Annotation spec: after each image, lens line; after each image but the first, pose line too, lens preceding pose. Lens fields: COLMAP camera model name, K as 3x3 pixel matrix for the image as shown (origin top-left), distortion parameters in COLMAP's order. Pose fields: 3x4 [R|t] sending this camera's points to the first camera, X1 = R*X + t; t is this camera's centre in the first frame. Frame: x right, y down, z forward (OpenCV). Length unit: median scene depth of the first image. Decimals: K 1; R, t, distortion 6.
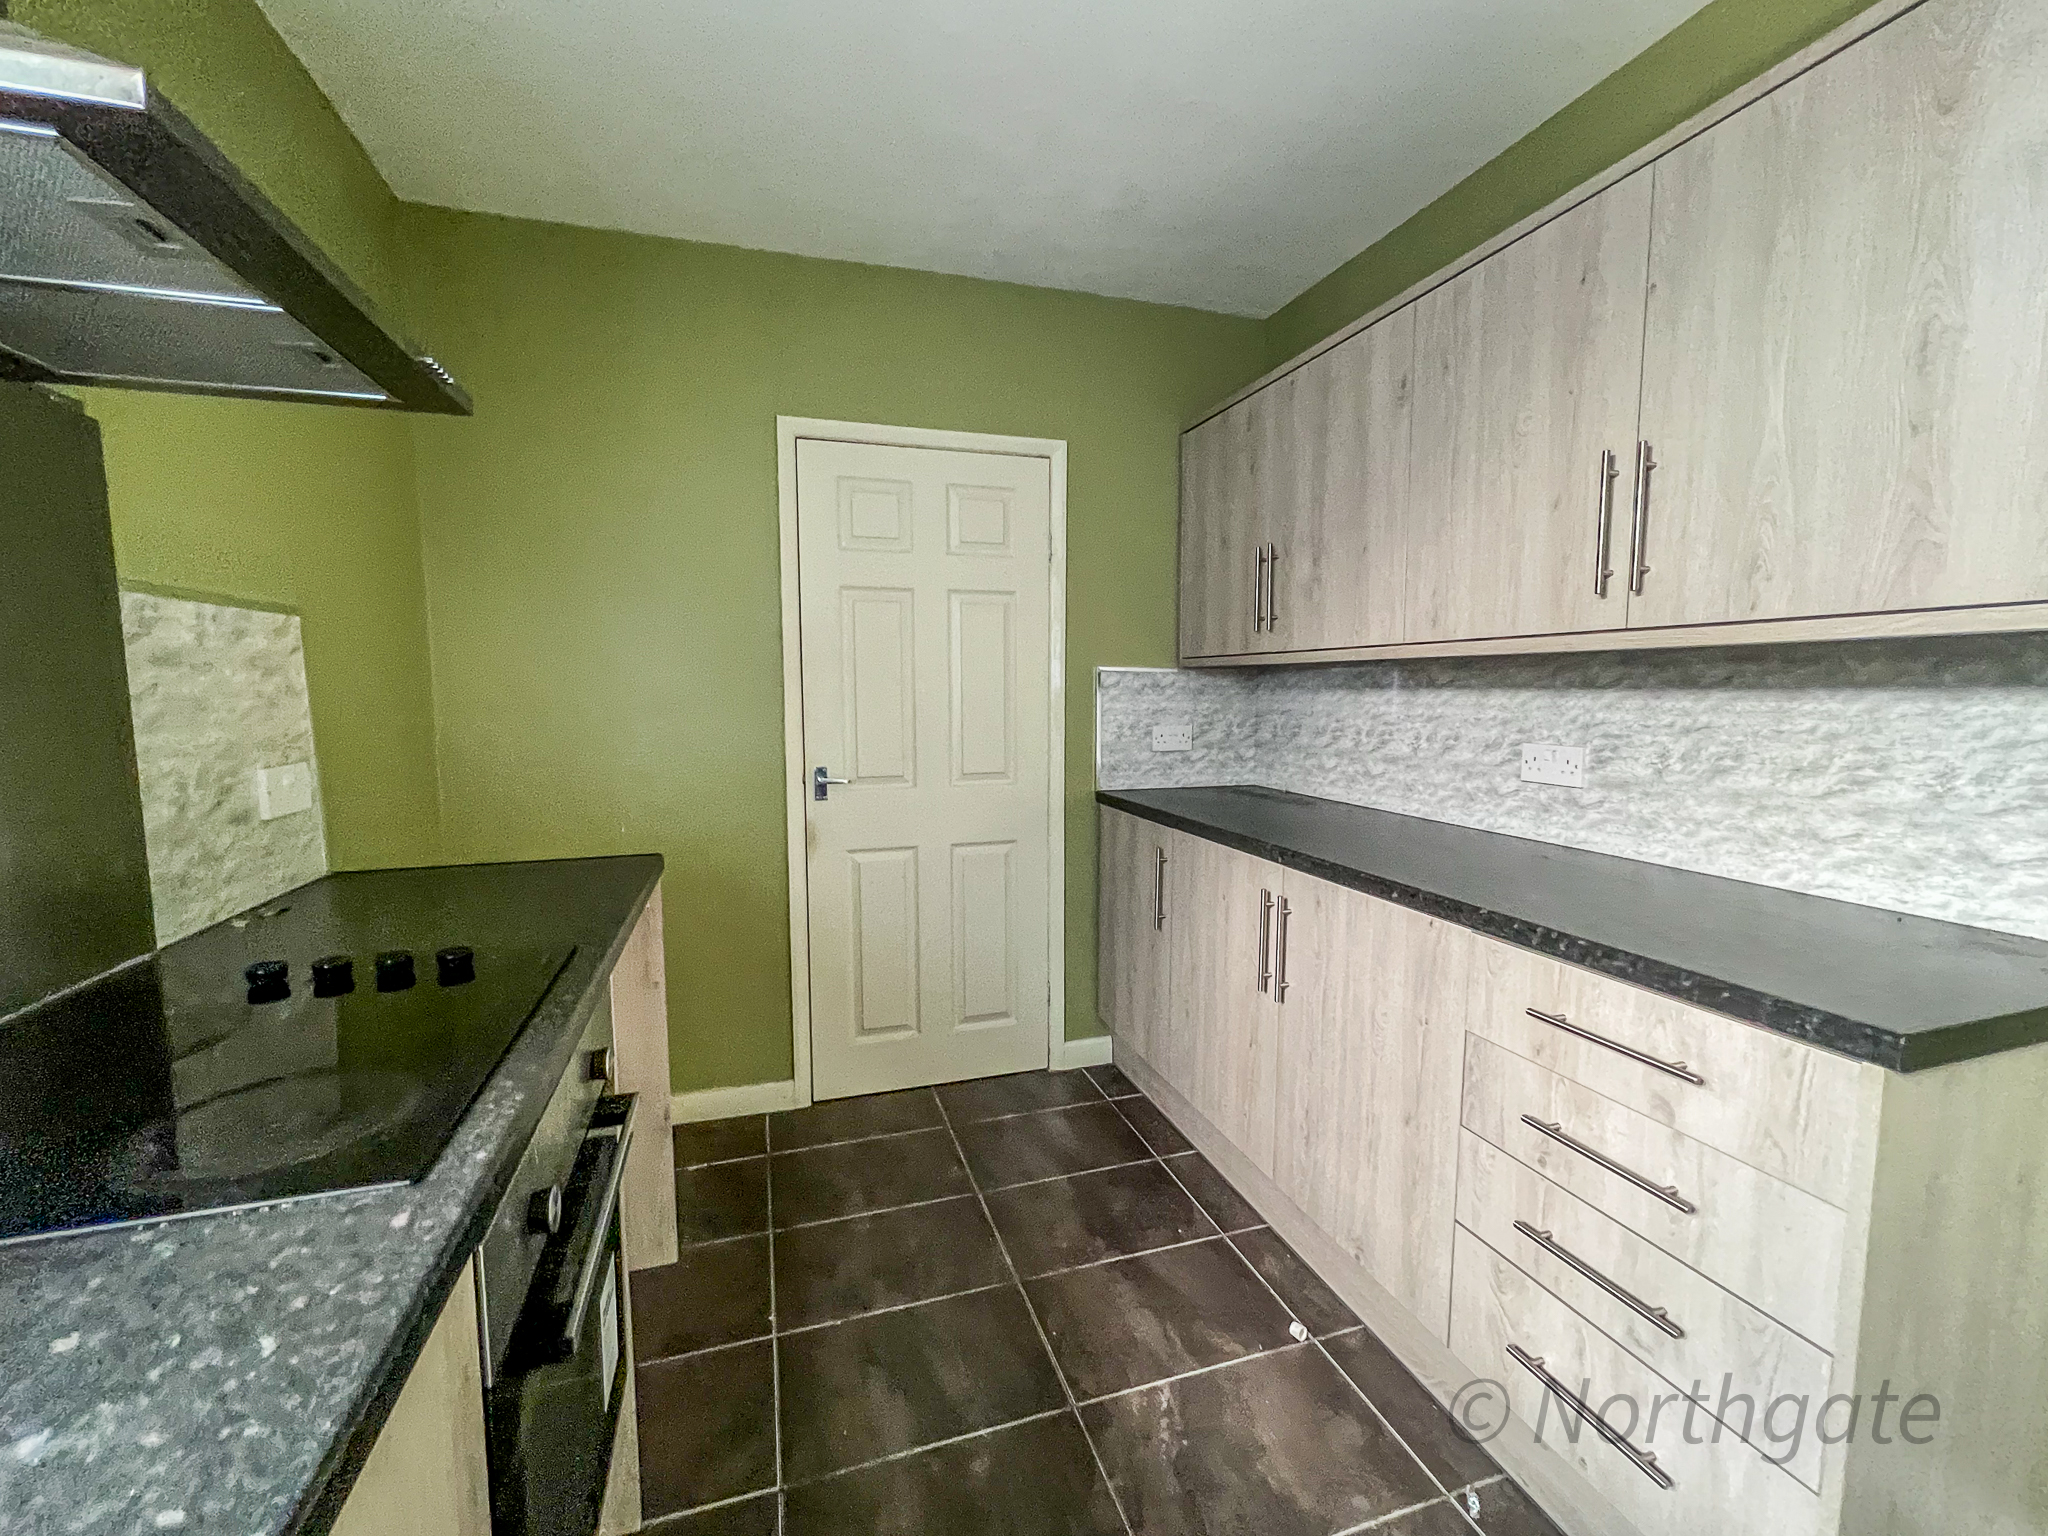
lens RADIAL K [[829.9, 0, 1019.0], [0, 829.9, 766.6], [0, 0, 1]] dist [0.002165, 0.000699]
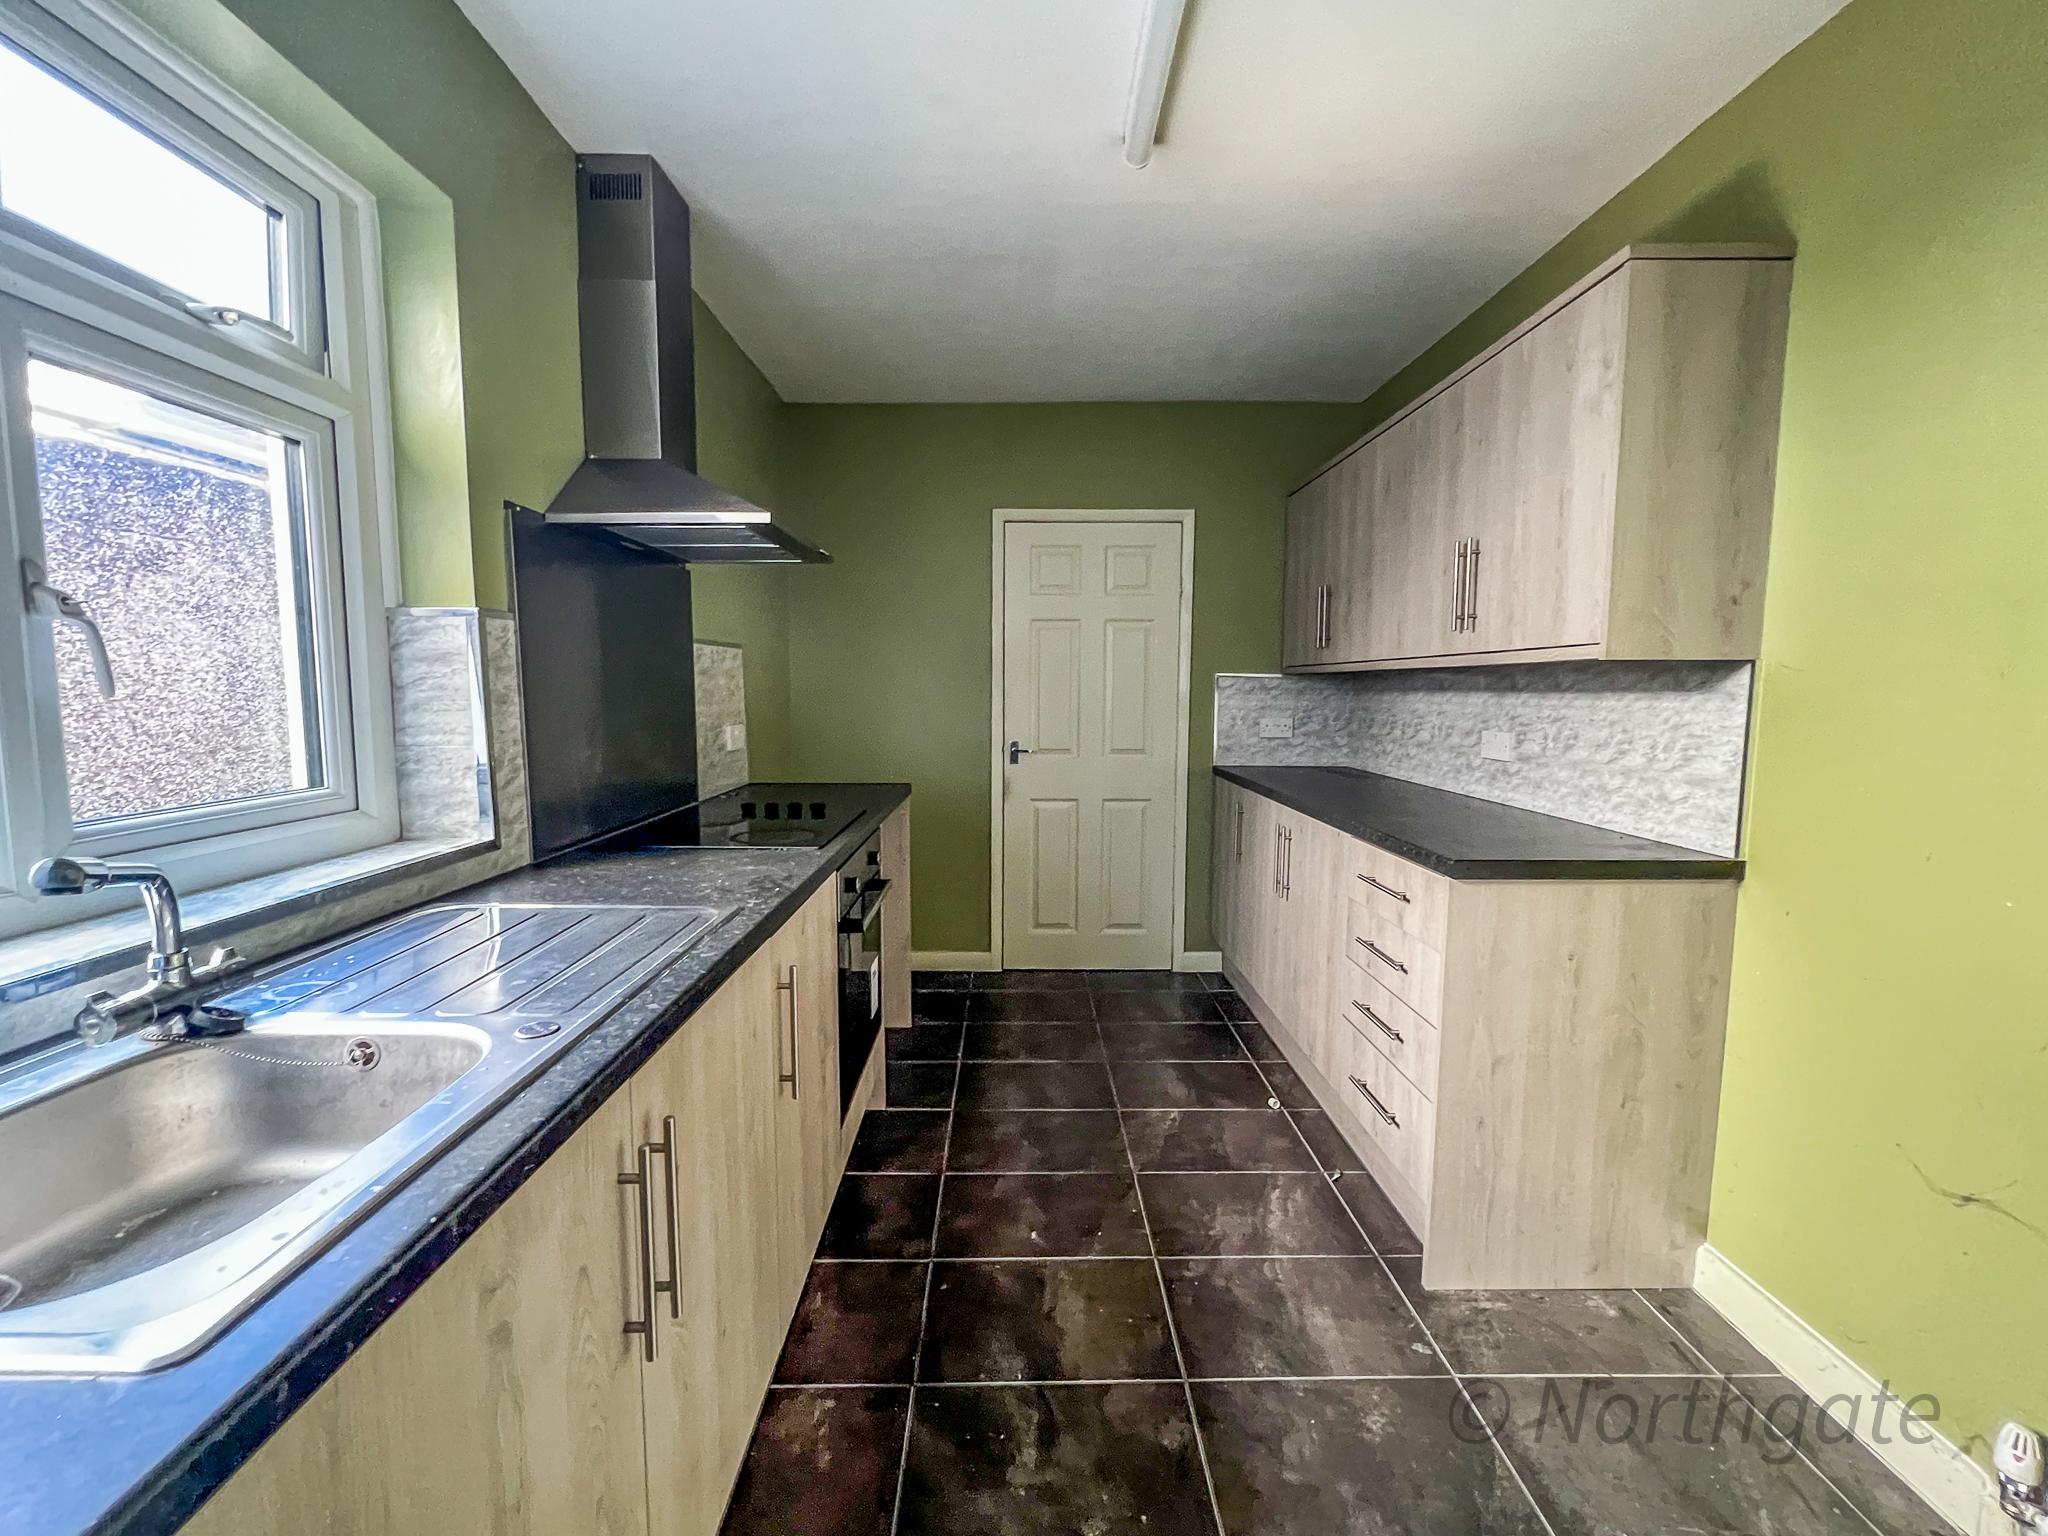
lens RADIAL K [[824.1, 0, 1021.7], [0, 824.1, 763.5], [0, 0, 1]] dist [-0.000771, -0.000011]
pose [[0.955900, 0.032947, -0.291839, 0.208606], [-0.034335, 0.999410, 0.000363, 0.040266], [0.291678, 0.009673, 0.956468, -0.410034]]
